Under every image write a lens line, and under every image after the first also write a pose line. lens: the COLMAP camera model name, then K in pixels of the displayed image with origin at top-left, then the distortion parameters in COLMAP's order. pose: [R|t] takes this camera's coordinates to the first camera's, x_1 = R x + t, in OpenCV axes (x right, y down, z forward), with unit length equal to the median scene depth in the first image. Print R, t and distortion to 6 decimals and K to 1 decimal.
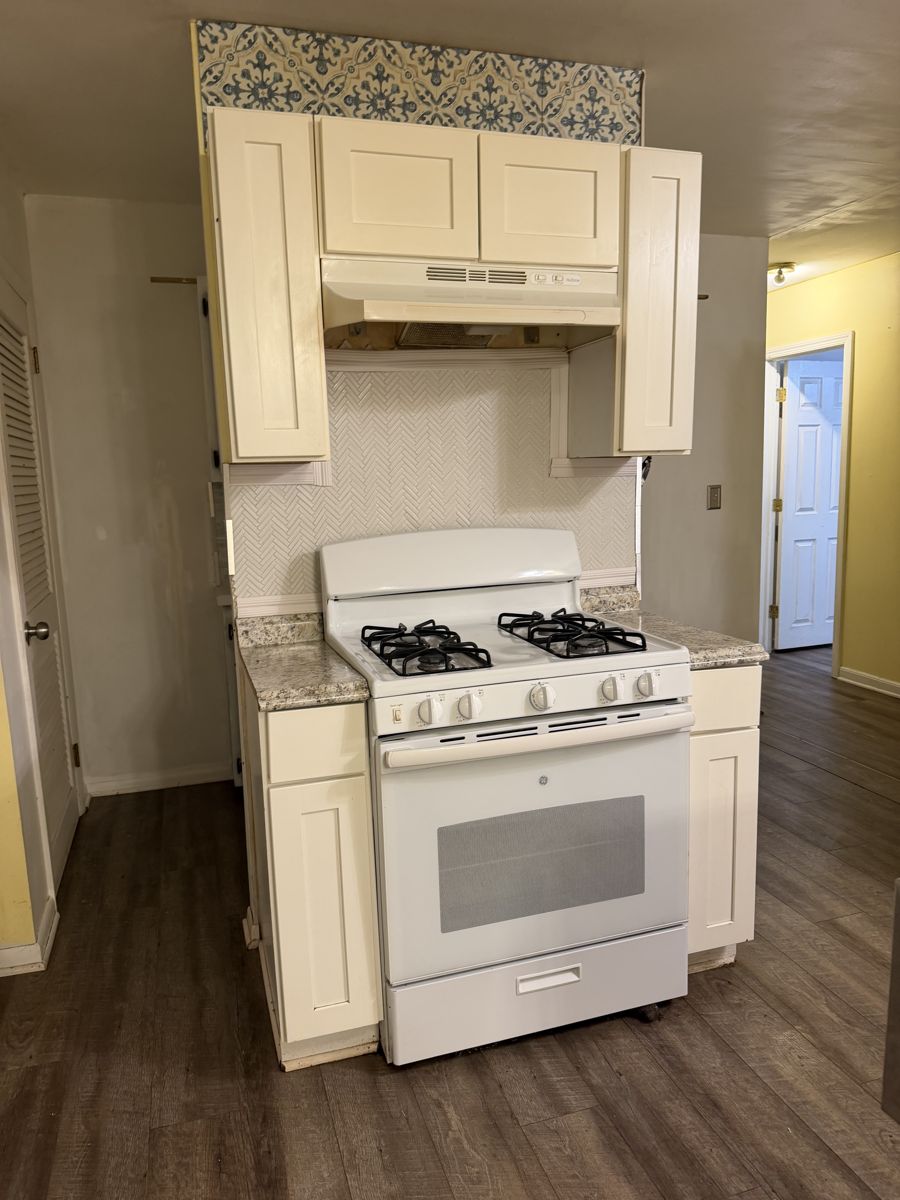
lens RADIAL K [[860.8, 0, 449.9], [0, 860.8, 602.1], [0, 0, 1]] dist [0.027594, -0.029954]
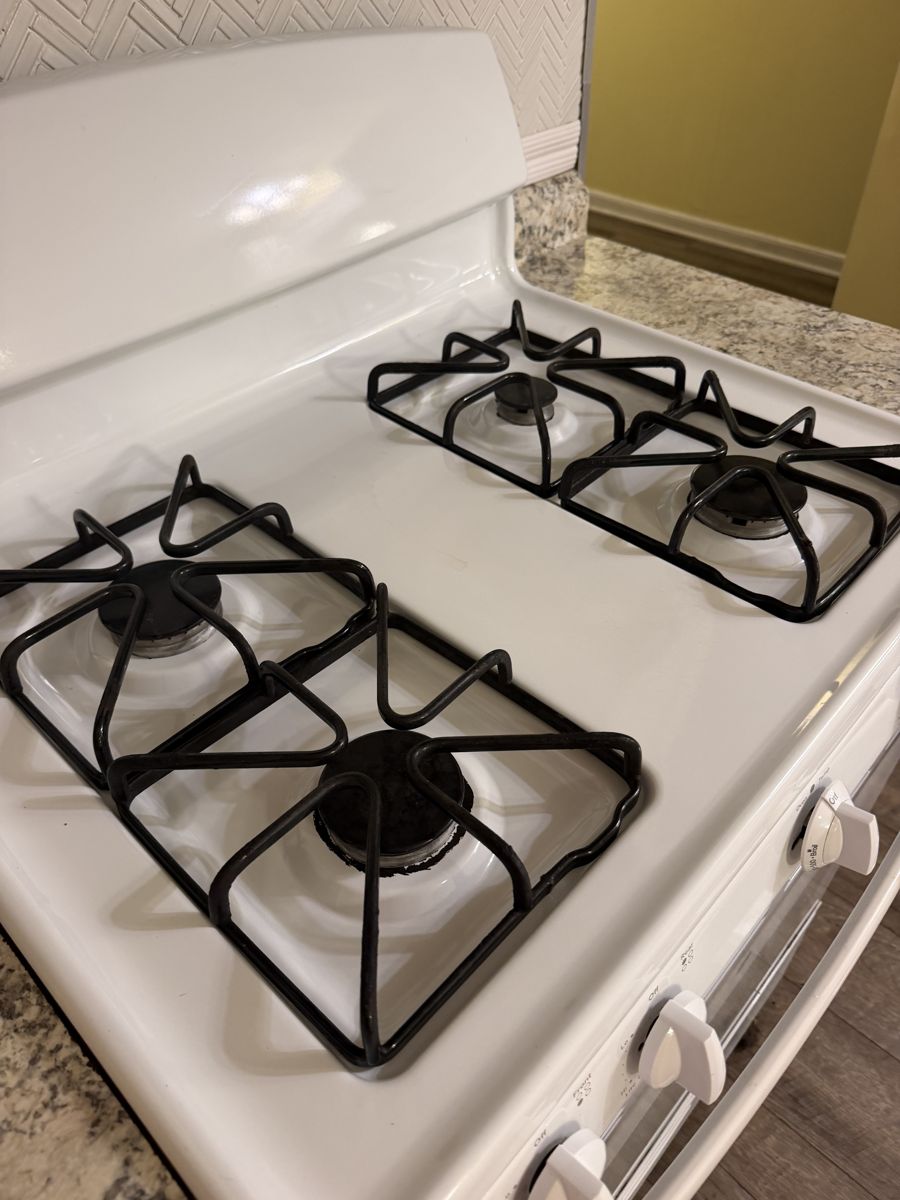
lens RADIAL K [[860.8, 0, 449.6], [0, 860.8, 599.7], [0, 0, 1]] dist [0.027594, -0.029954]
pose [[0.877296, -0.307448, 0.368548, -0.055611], [0.063166, 0.835171, 0.546351, -0.079127], [-0.475775, -0.456032, 0.752112, 0.631734]]
